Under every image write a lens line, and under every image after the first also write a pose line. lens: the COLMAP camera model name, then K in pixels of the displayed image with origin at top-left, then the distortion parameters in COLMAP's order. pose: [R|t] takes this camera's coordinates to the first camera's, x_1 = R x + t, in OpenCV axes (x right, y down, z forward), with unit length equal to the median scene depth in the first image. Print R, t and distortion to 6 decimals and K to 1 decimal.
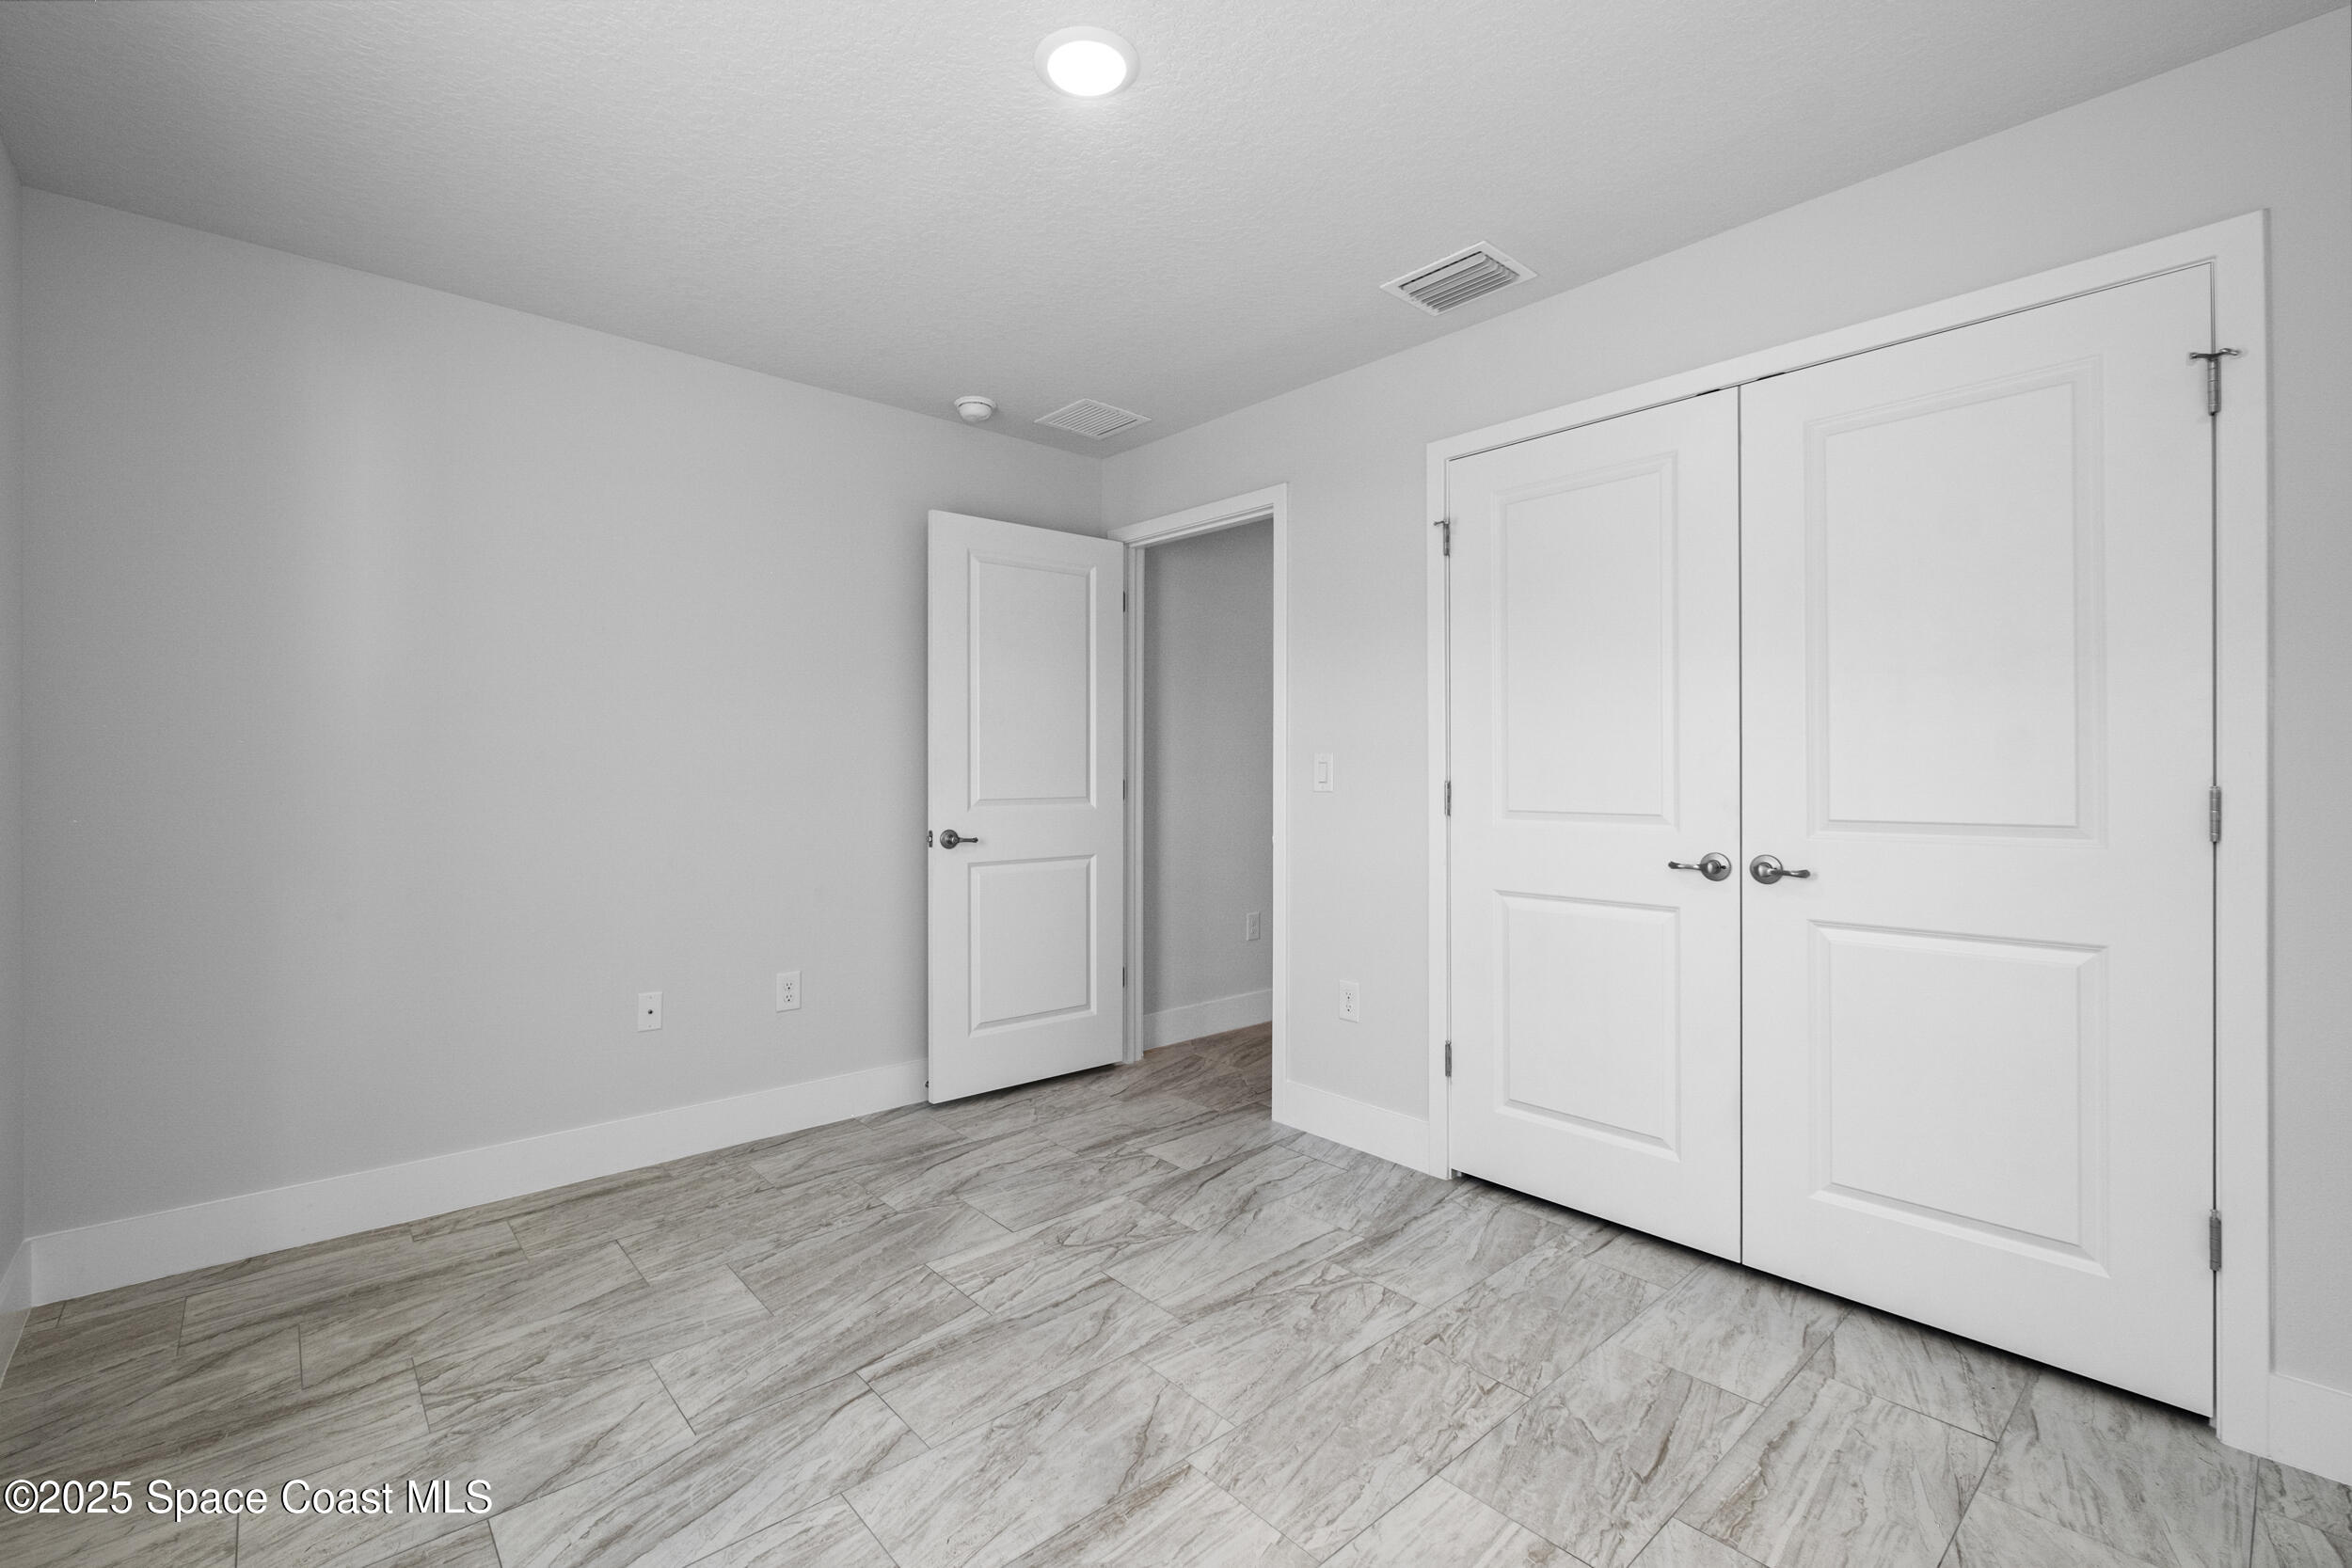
lens RADIAL K [[1042.4, 0, 1175.3], [0, 1042.4, 760.3], [0, 0, 1]] dist [-0.000871, -0.000669]
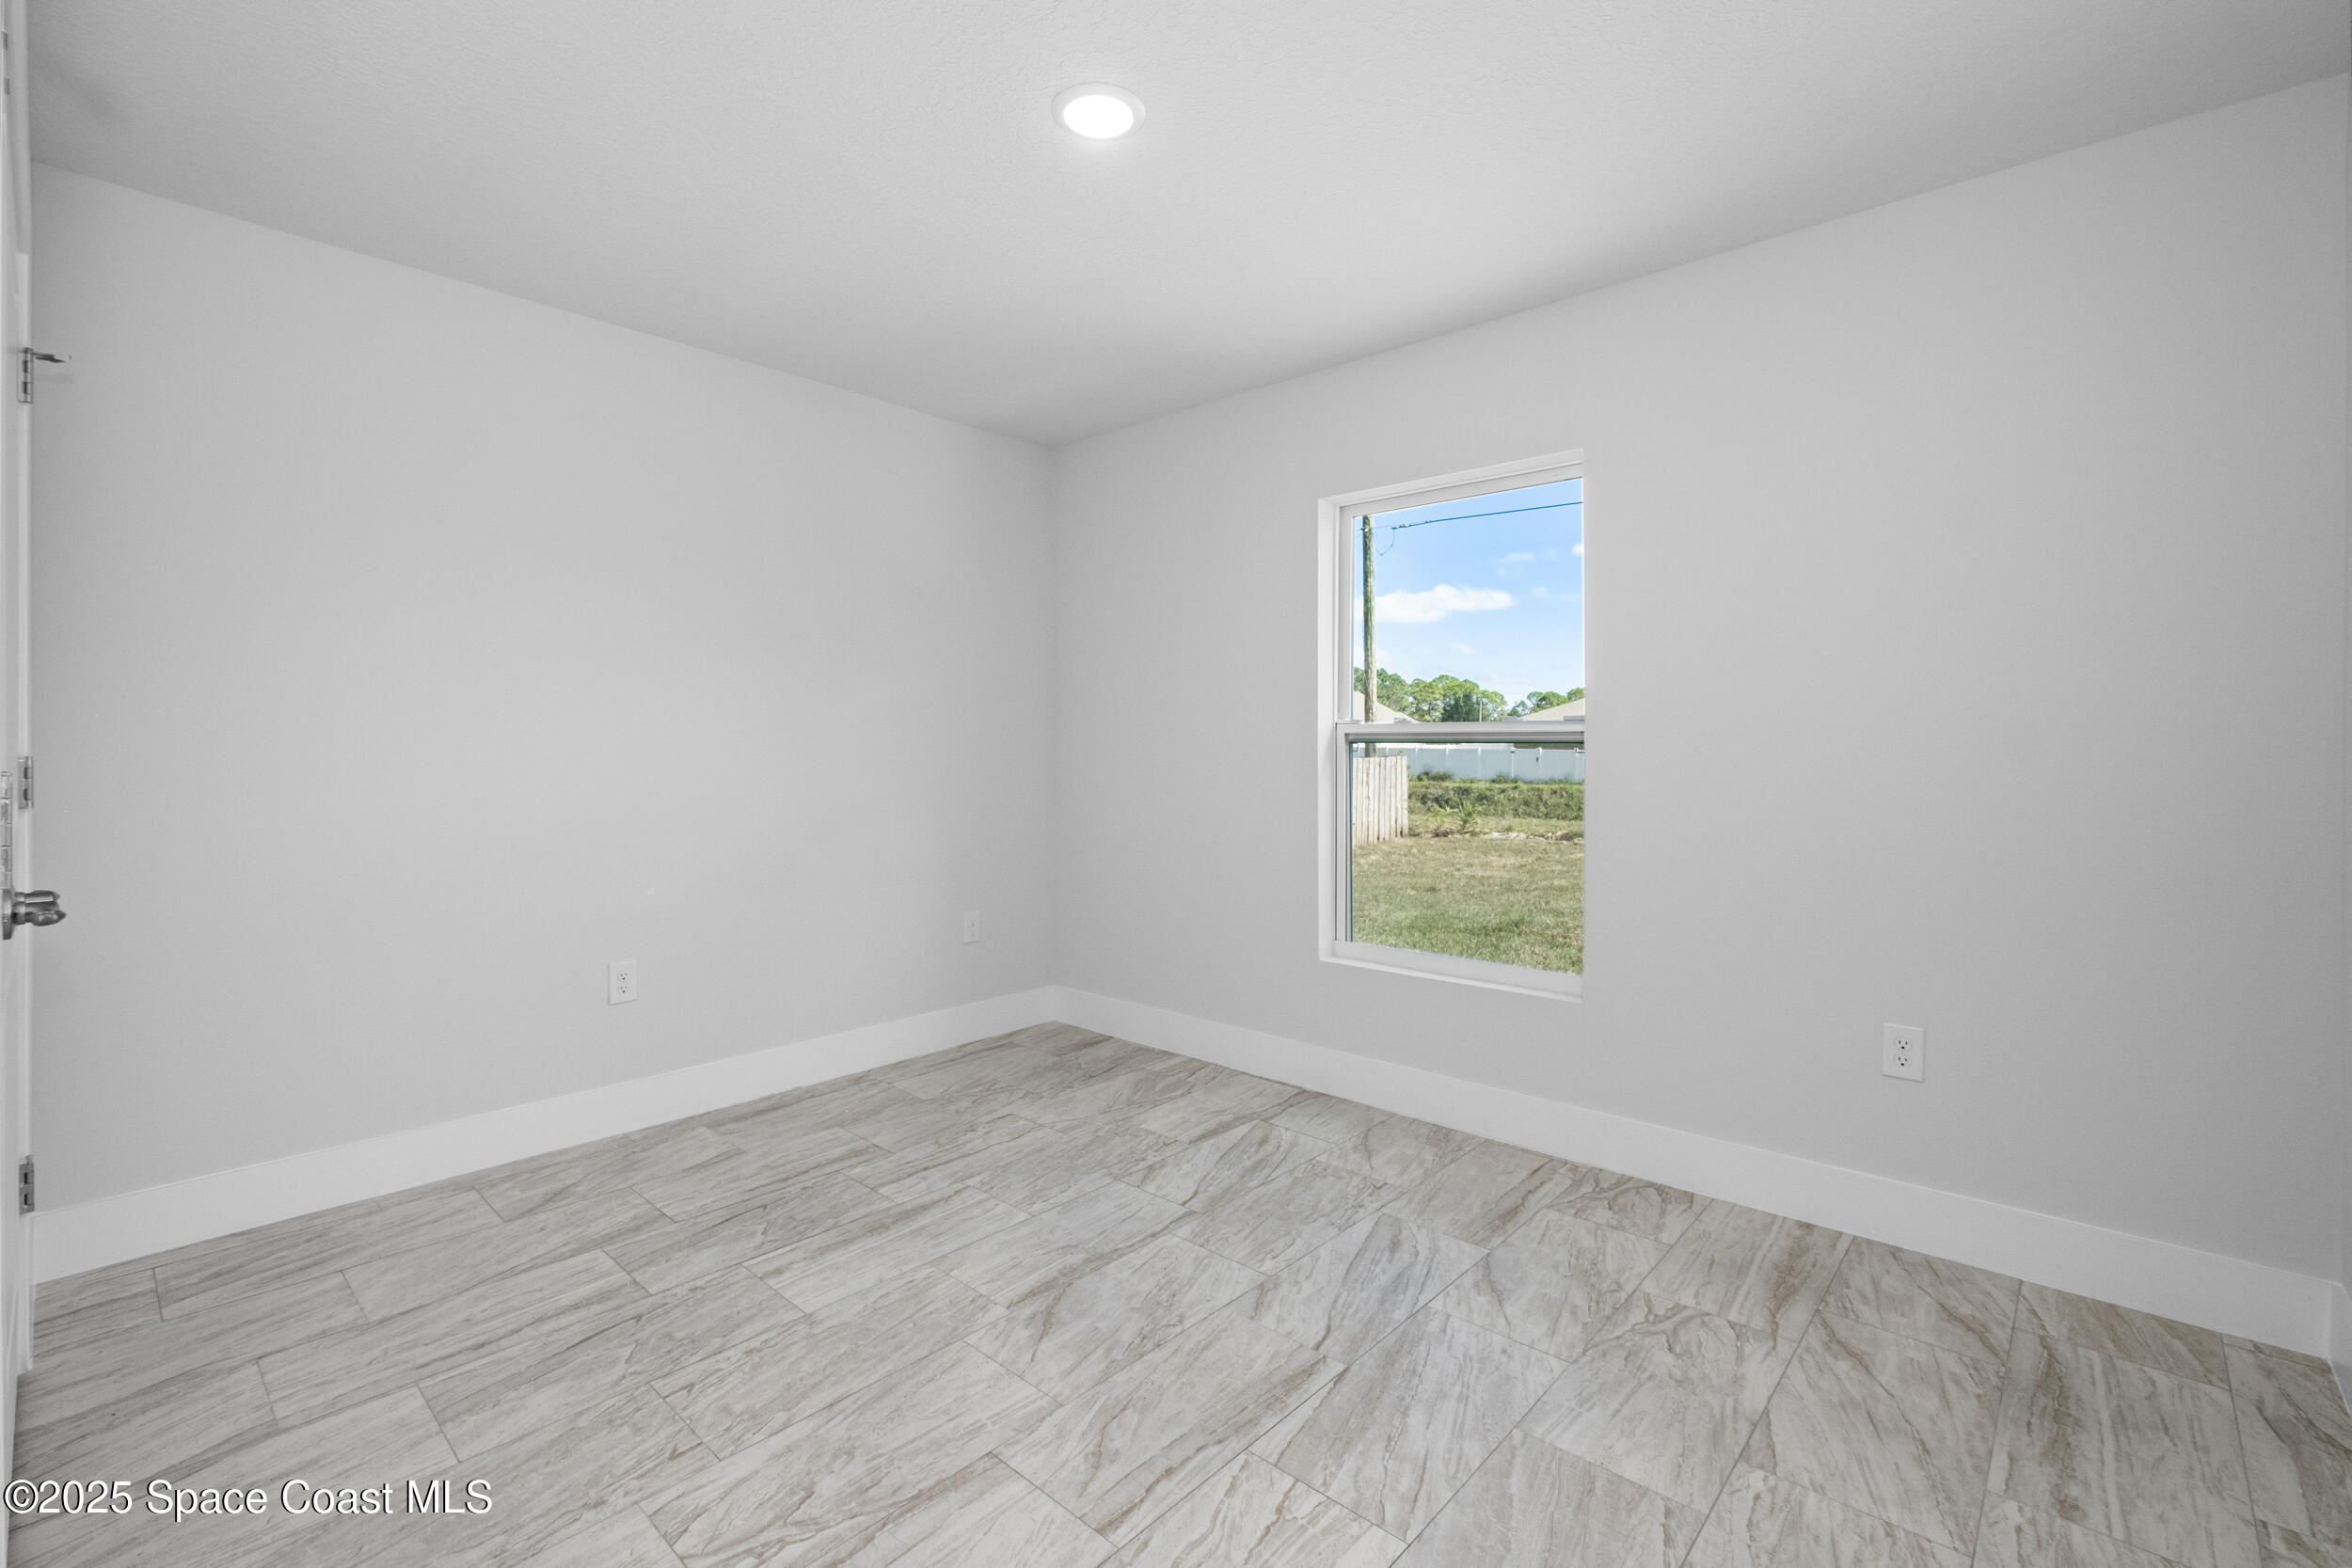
lens RADIAL K [[1042.4, 0, 1175.3], [0, 1042.4, 760.3], [0, 0, 1]] dist [-0.000871, -0.000669]
pose [[-0.994840, -0.000439, -0.101459, -0.050588], [-0.000808, 0.999993, 0.003599, 0.021793], [0.101456, 0.003662, -0.994833, 1.979518]]
